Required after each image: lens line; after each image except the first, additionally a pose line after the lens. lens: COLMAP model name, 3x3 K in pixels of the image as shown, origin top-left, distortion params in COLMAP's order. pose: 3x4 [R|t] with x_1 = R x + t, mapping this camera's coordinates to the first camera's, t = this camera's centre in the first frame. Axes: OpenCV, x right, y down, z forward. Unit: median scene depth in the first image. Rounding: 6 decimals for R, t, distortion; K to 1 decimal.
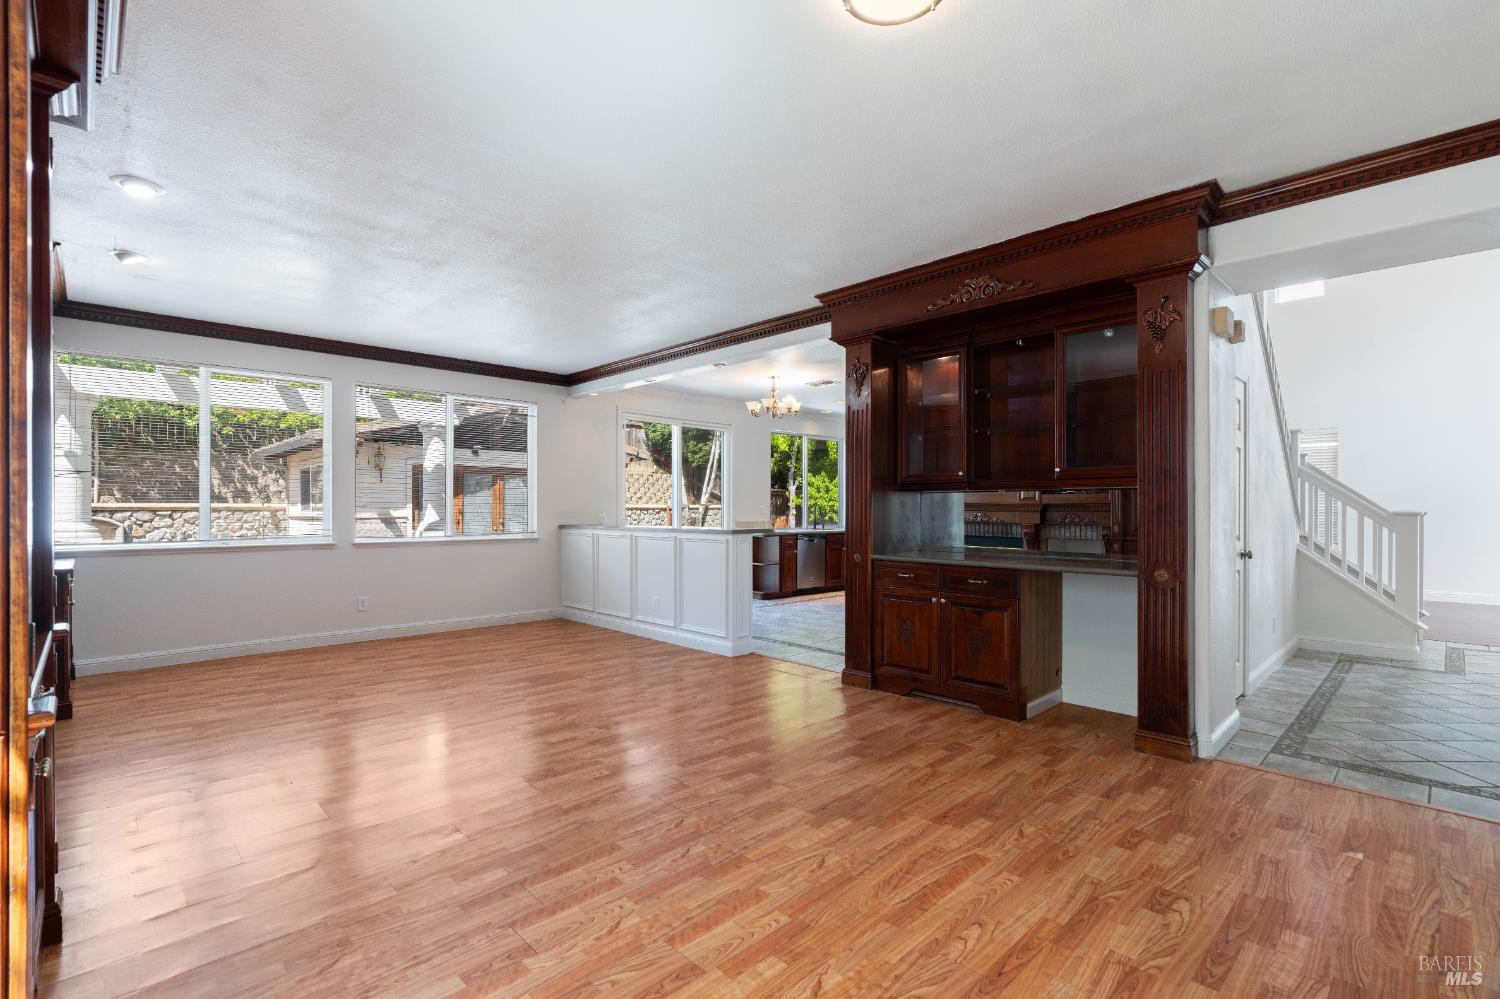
lens RADIAL K [[678.6, 0, 752.1], [0, 678.6, 509.9], [0, 0, 1]] dist [-0.003568, 0.000668]
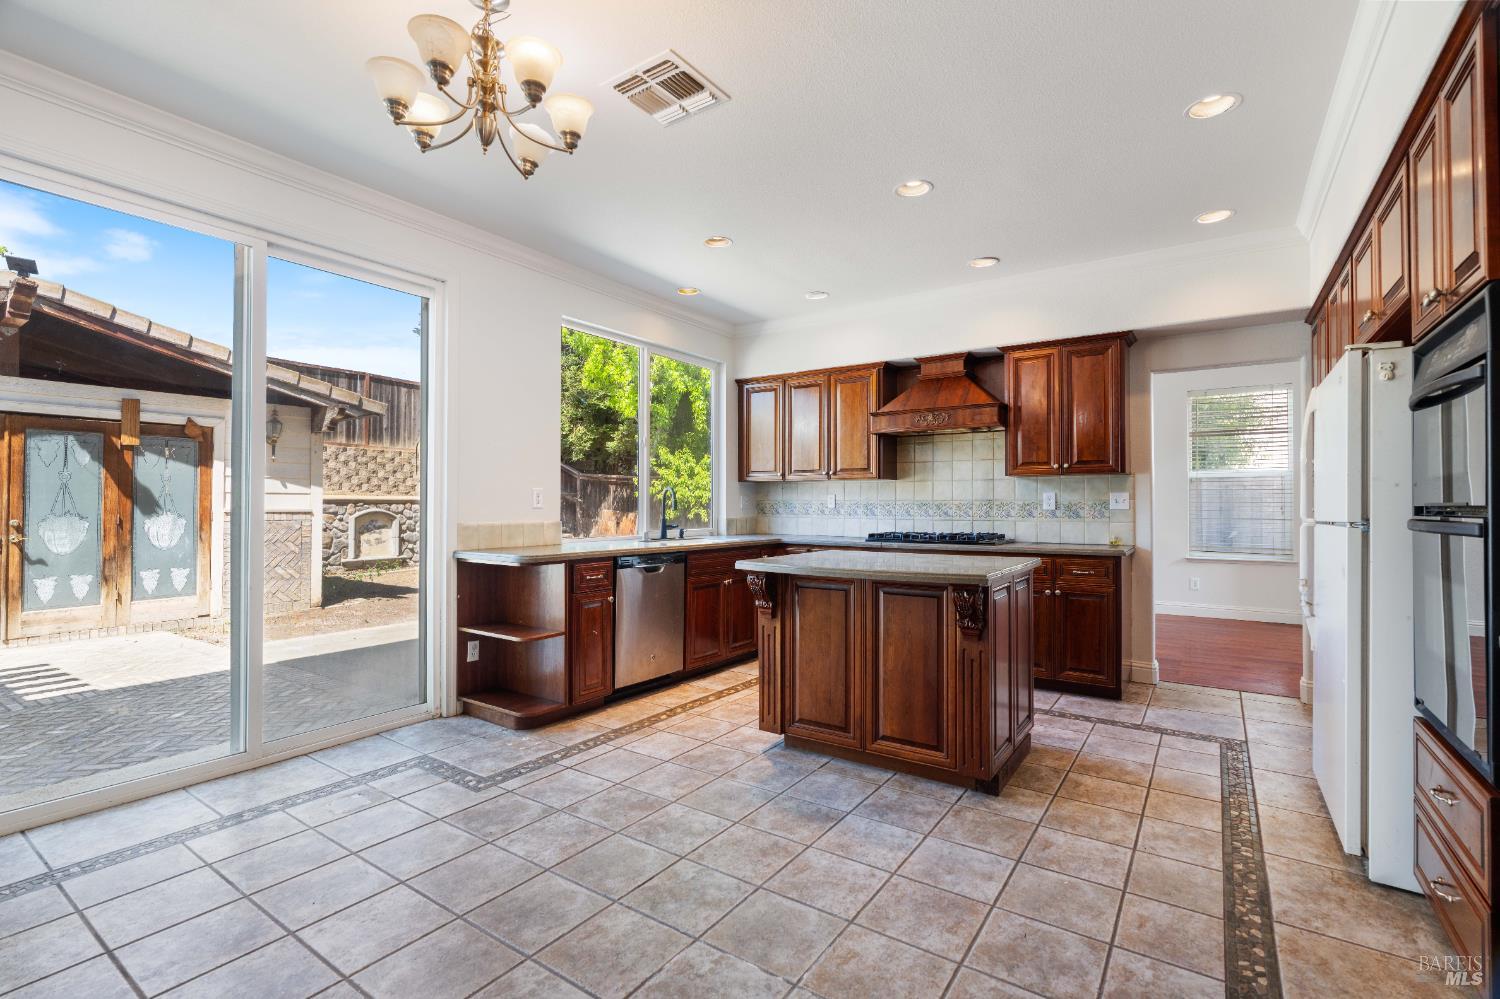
lens RADIAL K [[678.6, 0, 737.2], [0, 678.6, 502.3], [0, 0, 1]] dist [-0.003568, 0.000668]
pose [[0.984836, 0.005011, 0.173414, 0.141288], [-0.003863, 0.999968, -0.006956, 0.010780], [-0.173443, 0.006181, 0.984824, 1.211675]]
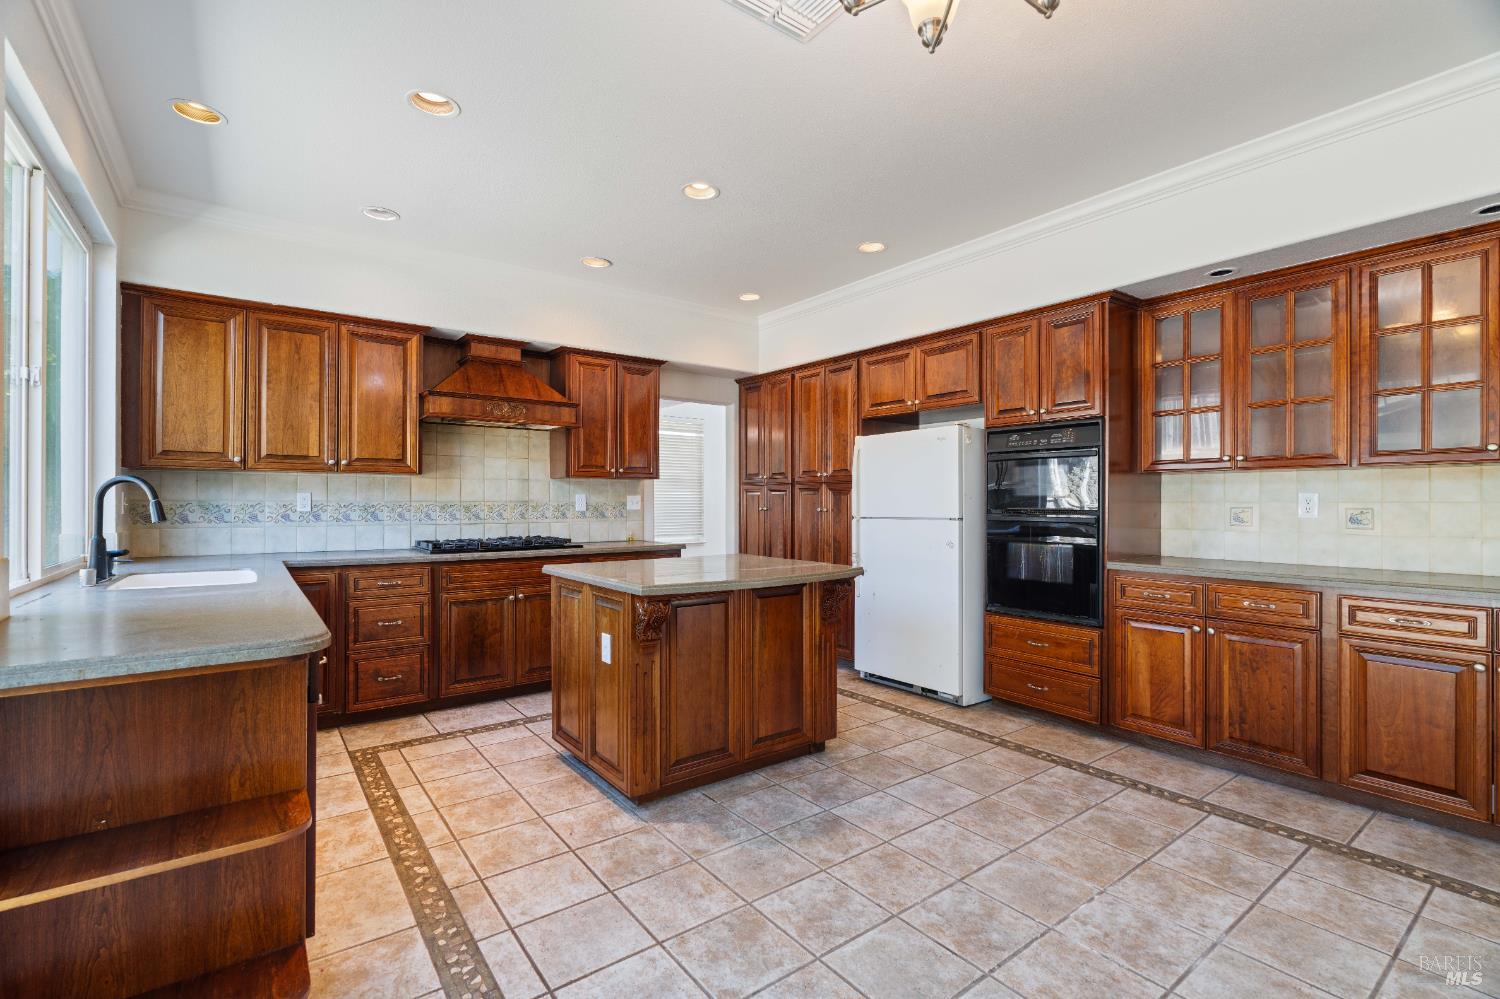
lens RADIAL K [[678.6, 0, 750.2], [0, 678.6, 503.3], [0, 0, 1]] dist [-0.003568, 0.000668]
pose [[0.139084, 0.000428, 0.990281, -0.260457], [0.000195, 1.000000, -0.000459, 0.001460], [-0.990281, 0.000257, 0.139084, 1.746039]]
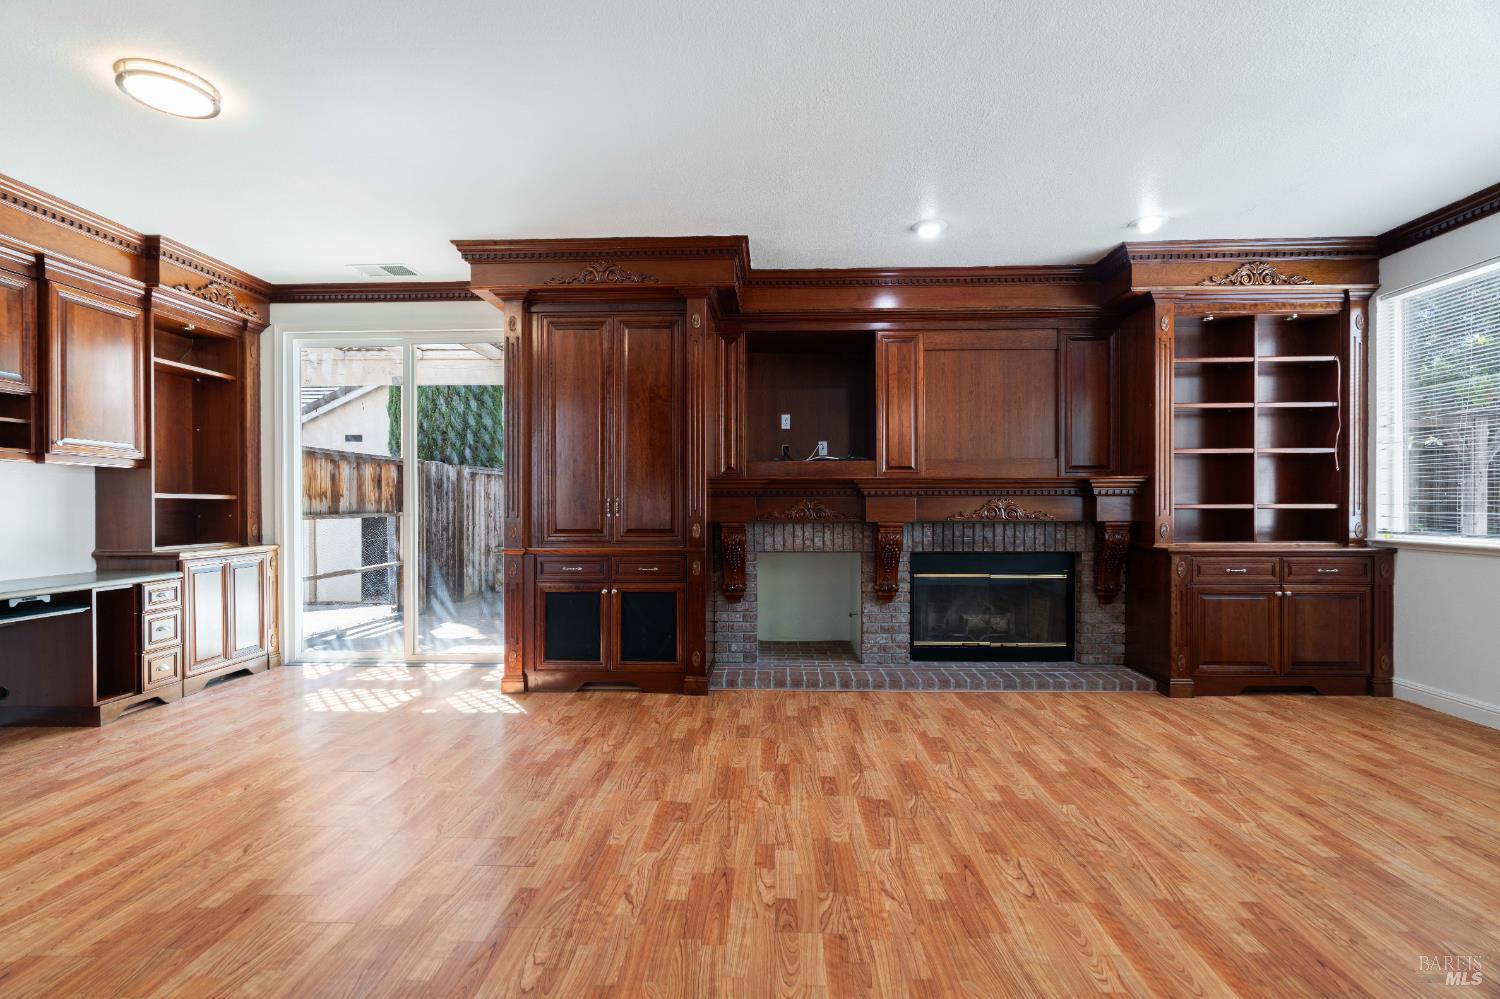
lens RADIAL K [[678.6, 0, 749.0], [0, 678.6, 501.5], [0, 0, 1]] dist [-0.003568, 0.000668]
pose [[-0.725898, 0.001976, -0.687800, 0.127677], [0.001471, 0.999998, 0.001320, 0.011559], [0.687801, -0.000054, -0.725899, 1.139606]]
